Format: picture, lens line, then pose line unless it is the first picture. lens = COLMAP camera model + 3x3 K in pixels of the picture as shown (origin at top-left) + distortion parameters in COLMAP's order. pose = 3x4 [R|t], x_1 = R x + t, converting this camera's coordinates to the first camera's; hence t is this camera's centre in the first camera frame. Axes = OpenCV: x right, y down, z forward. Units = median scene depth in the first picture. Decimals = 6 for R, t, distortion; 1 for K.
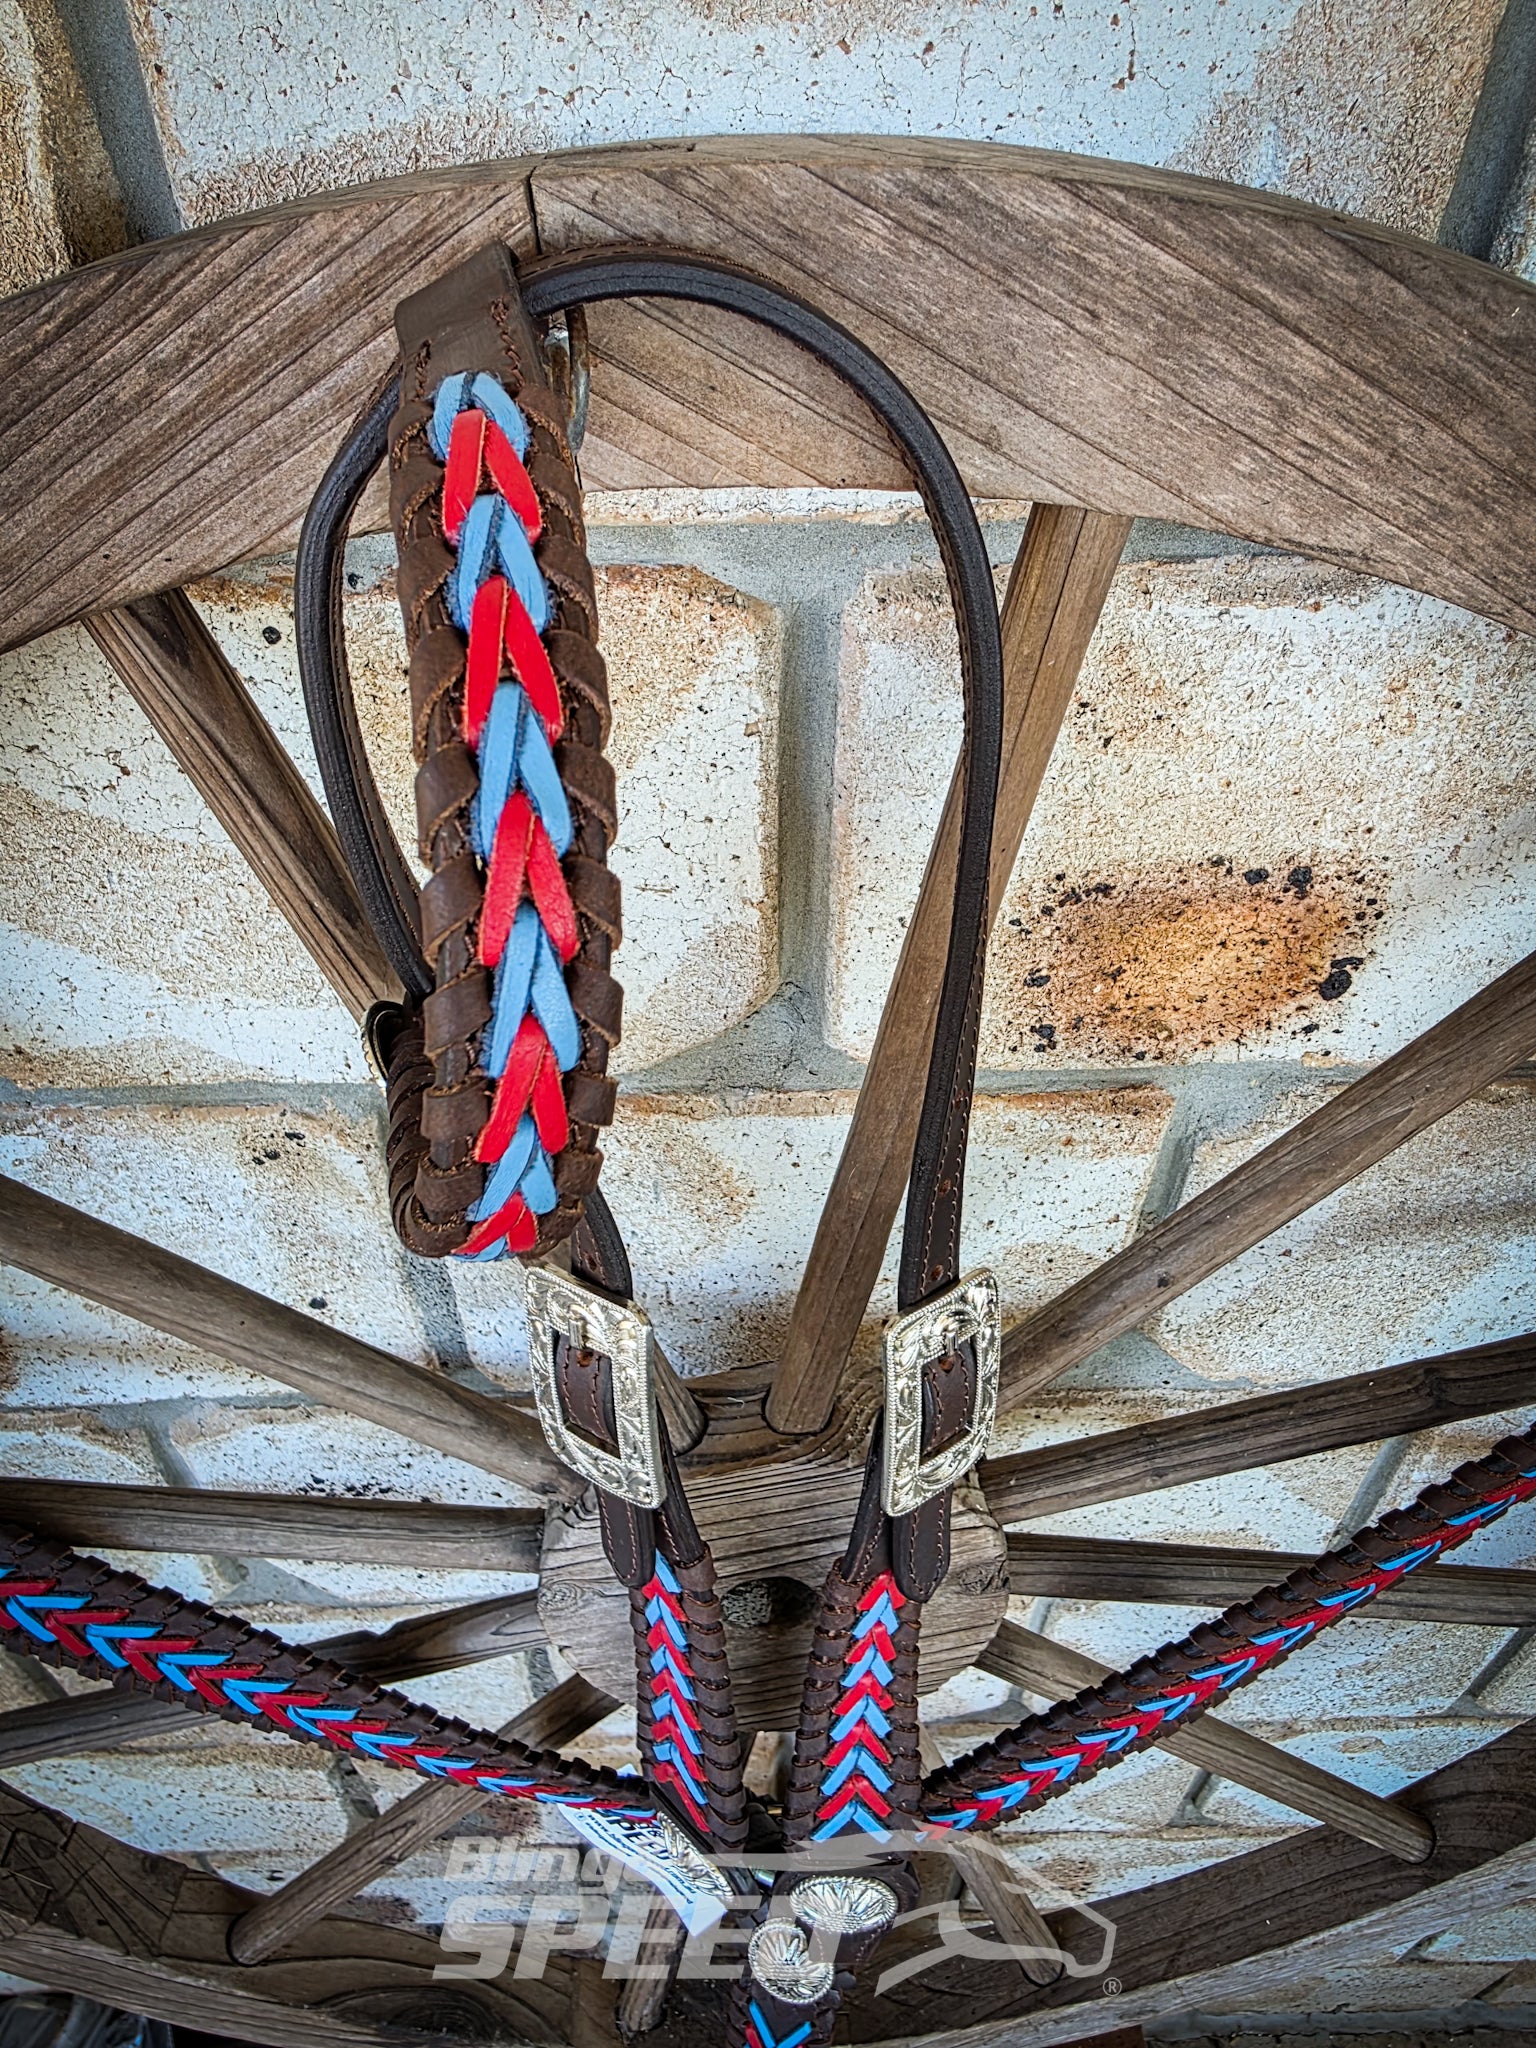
lens RADIAL K [[1410.0, 0, 758.7], [0, 1410.0, 954.8], [0, 0, 1]] dist [0.036172, -0.043092]
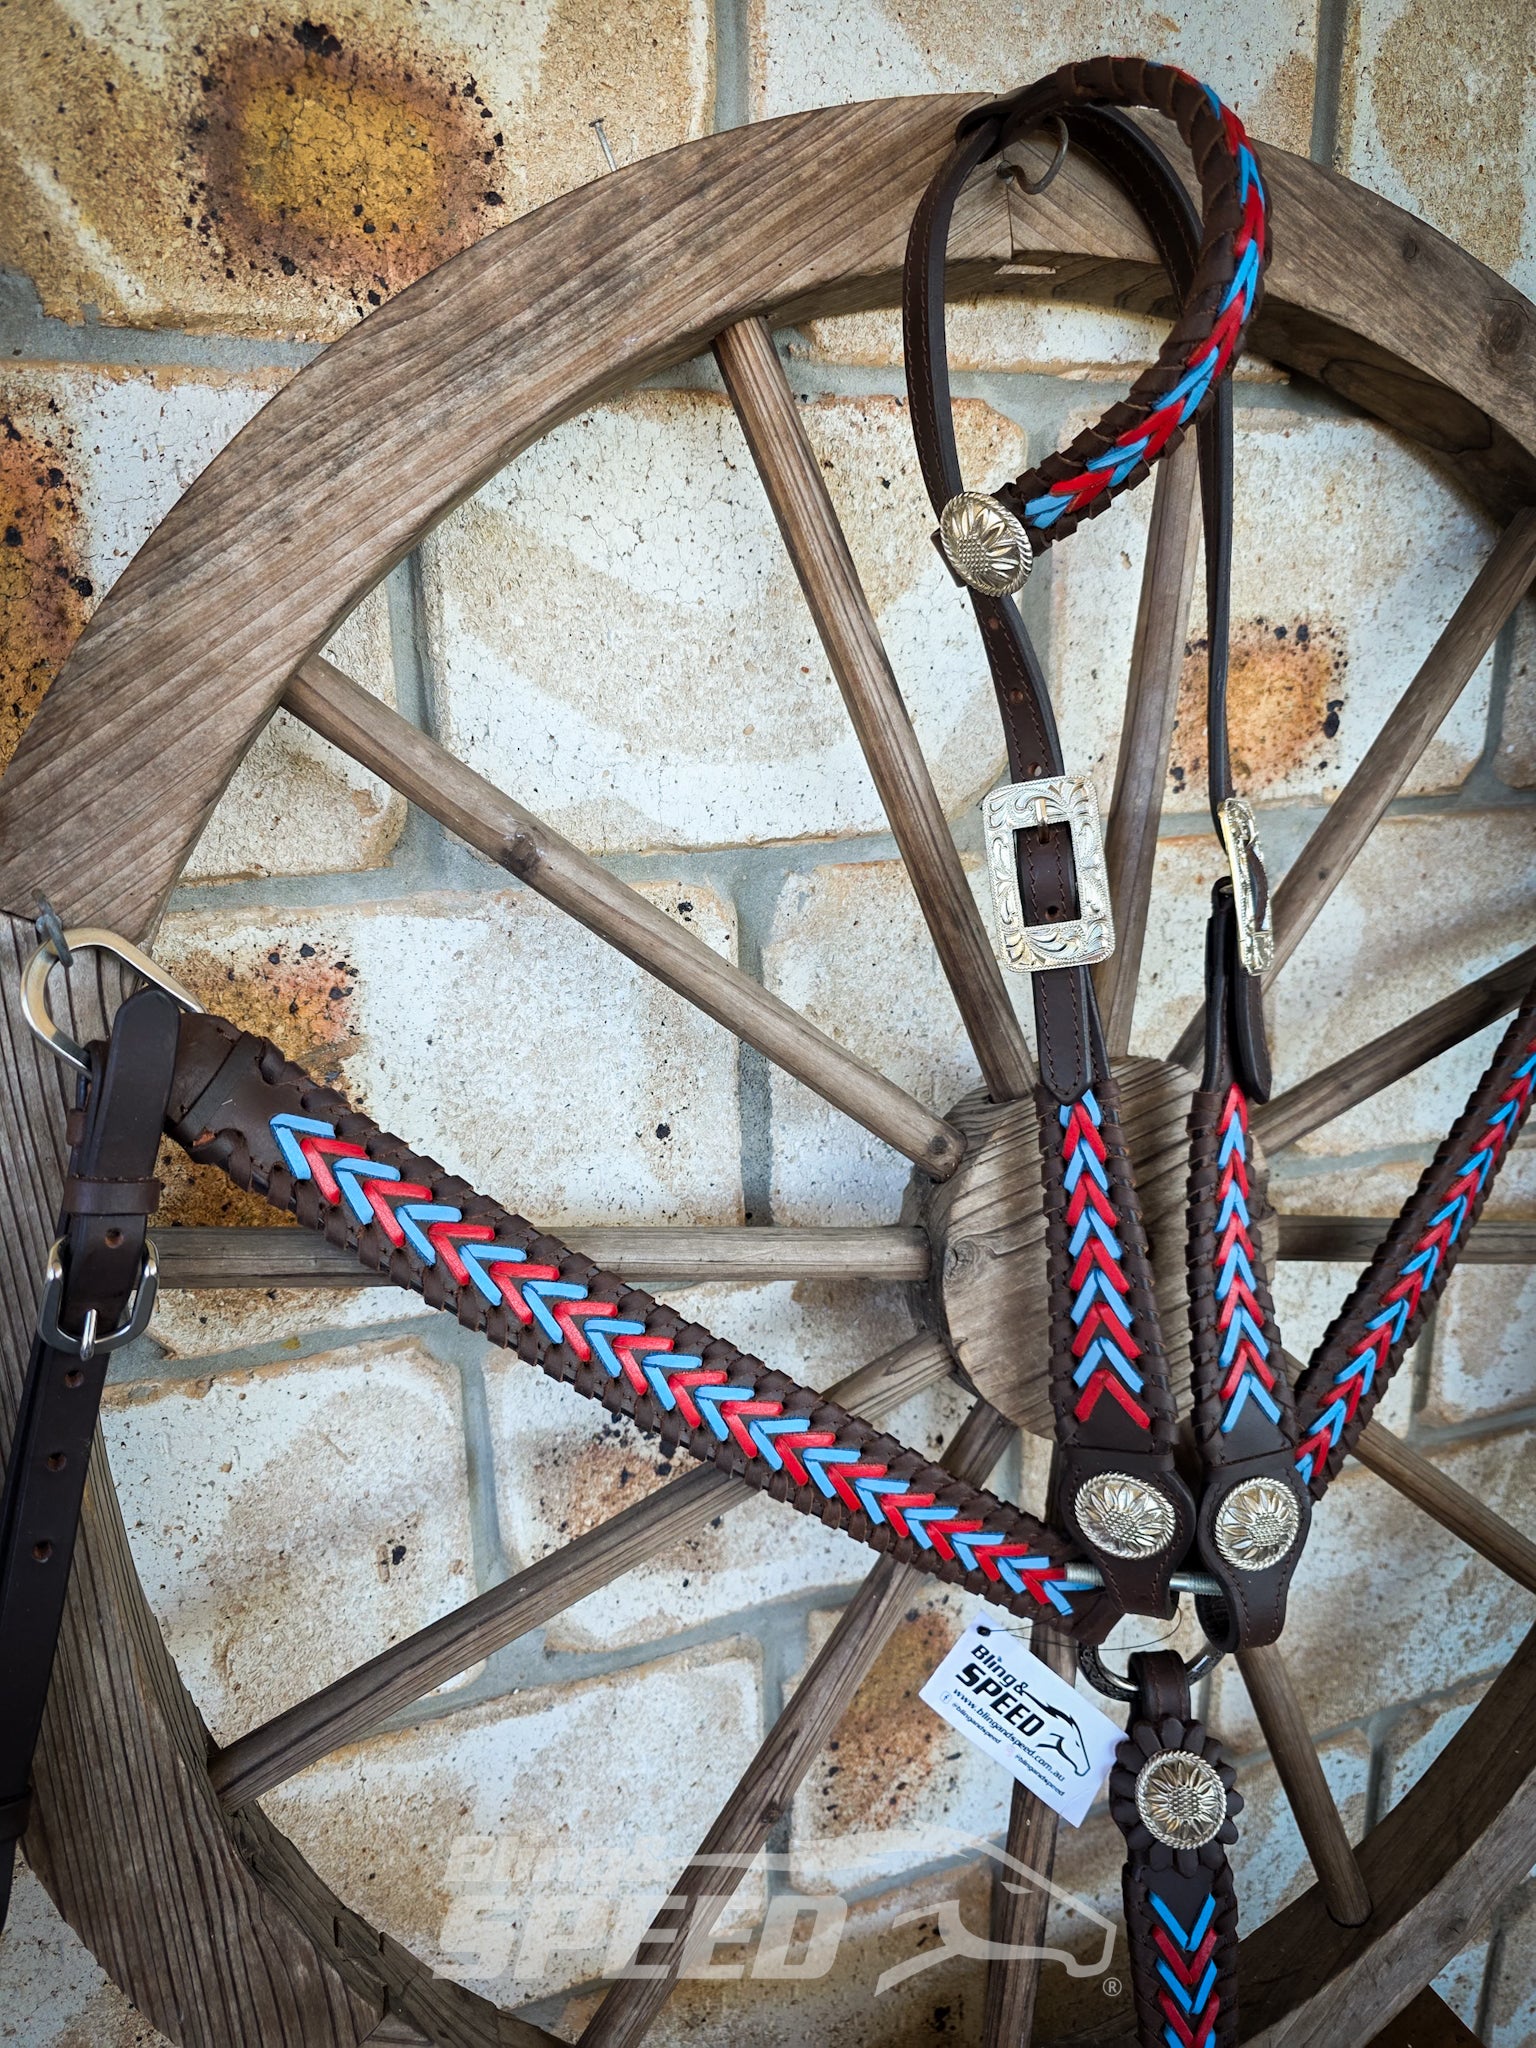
lens RADIAL K [[1410.0, 0, 753.7], [0, 1410.0, 1022.5], [0, 0, 1]] dist [0.036172, -0.043092]
pose [[0.944311, -0.102715, 0.312611, -0.790873], [0.234489, 0.876555, -0.420317, 0.894936], [-0.230848, 0.470214, 0.851827, -0.045379]]
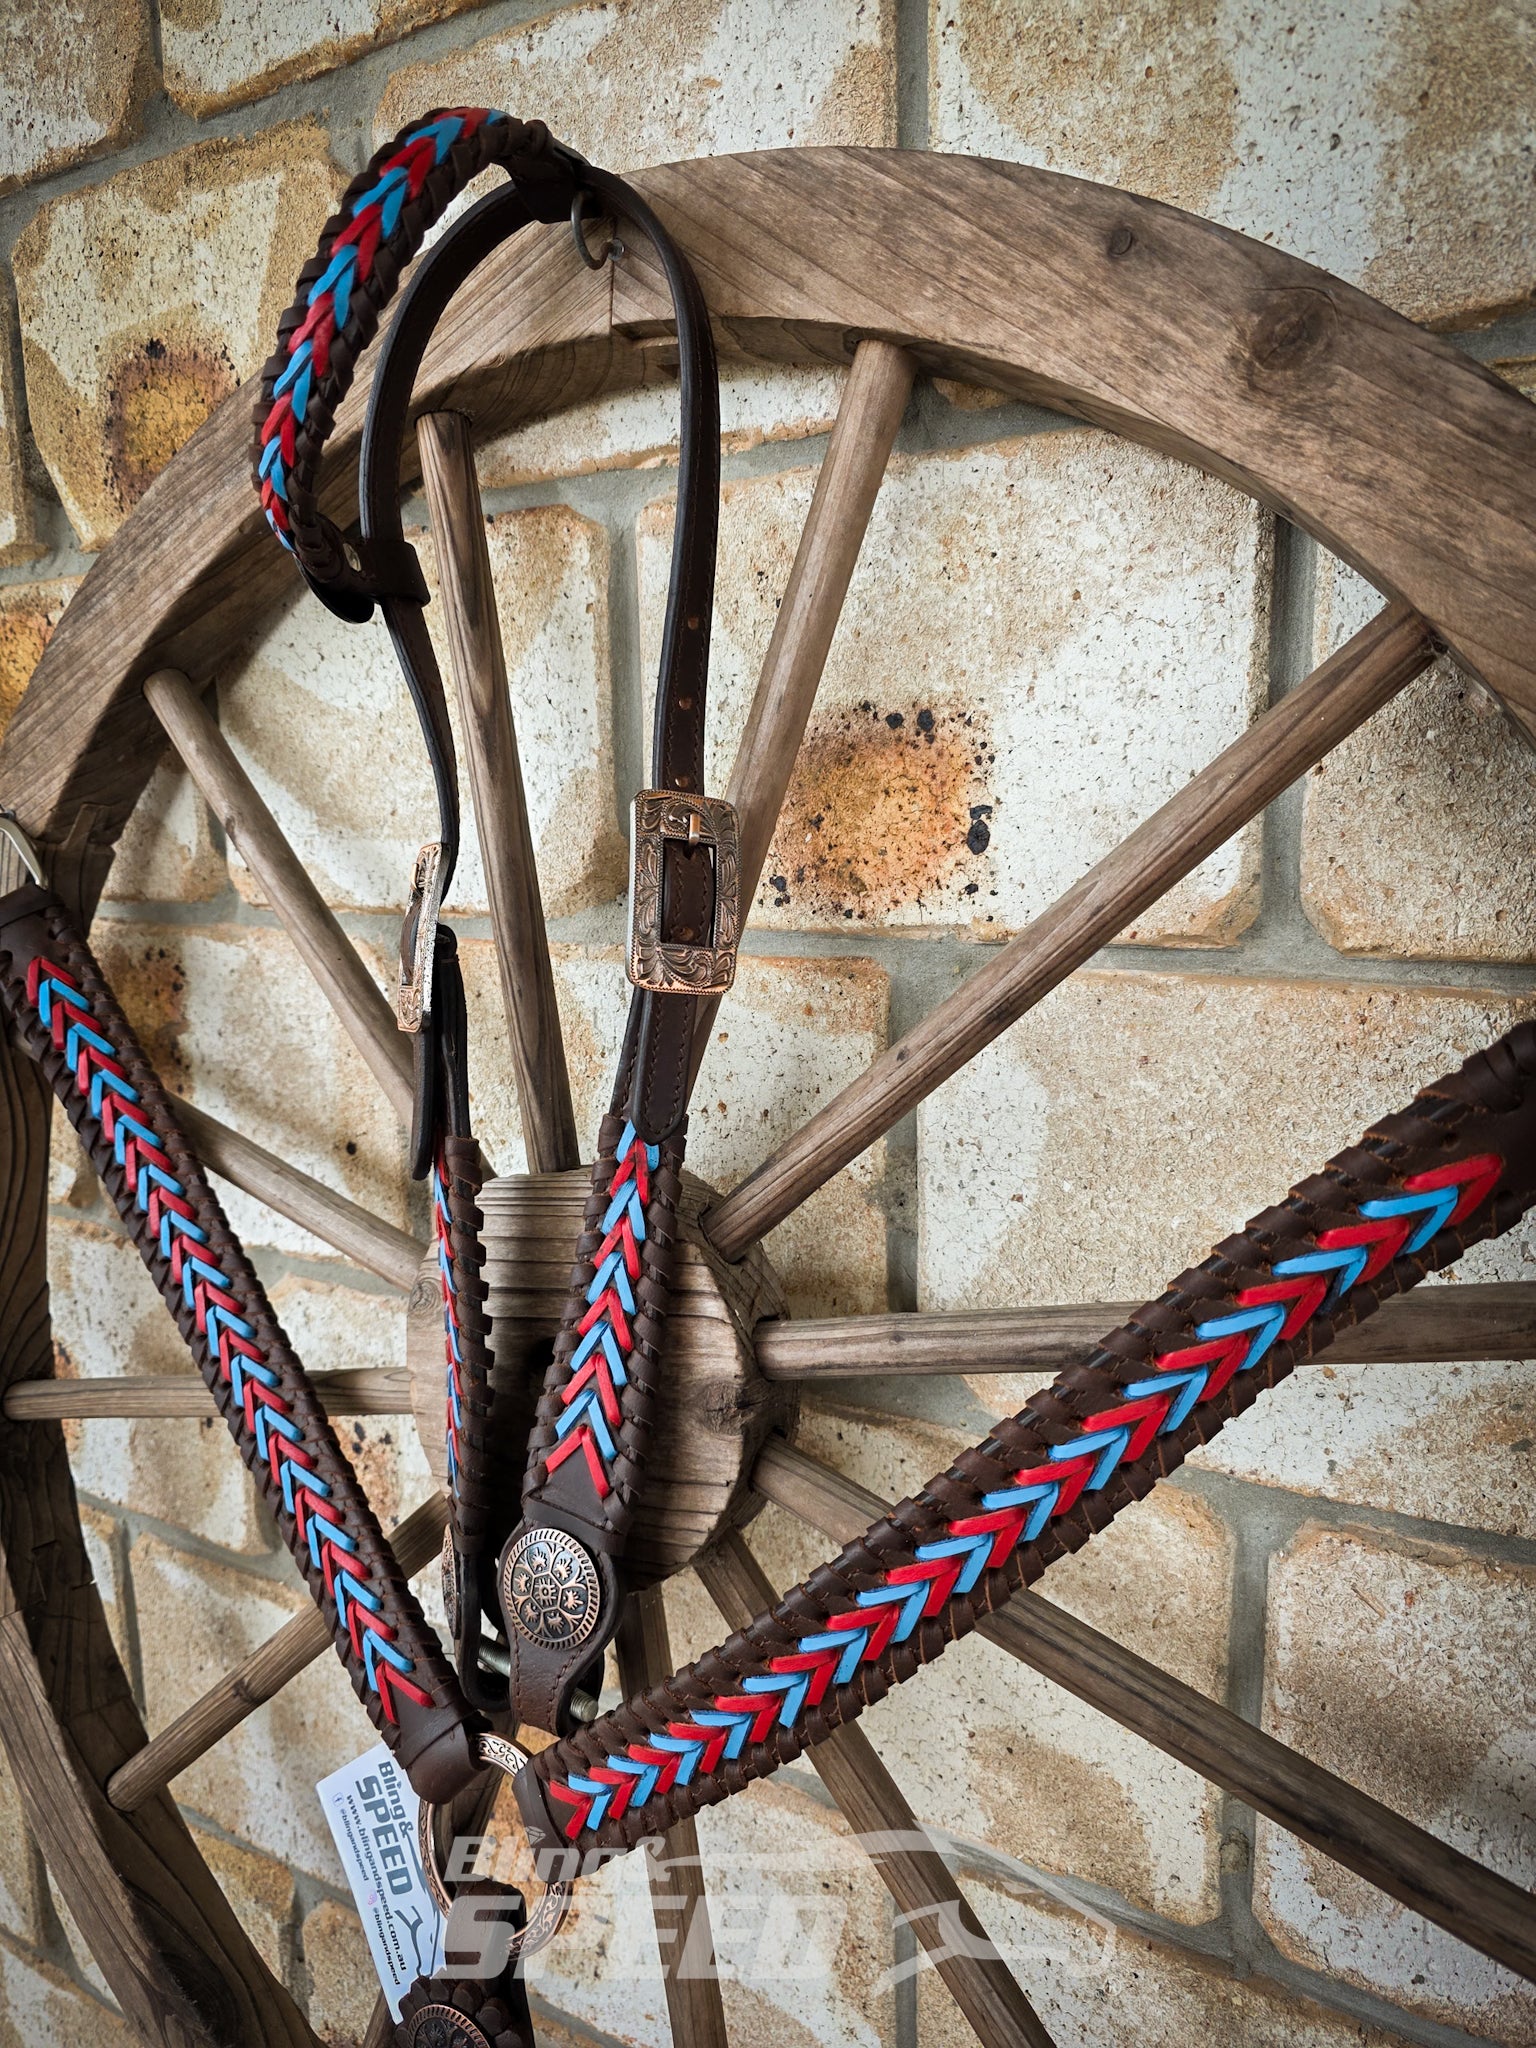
lens RADIAL K [[1410.0, 0, 766.4], [0, 1410.0, 1024.4], [0, 0, 1]] dist [0.036172, -0.043092]
pose [[0.844165, 0.075633, -0.530721, 0.982810], [-0.353242, 0.823157, -0.444559, 0.817219], [0.403243, 0.562754, 0.721597, 0.158350]]
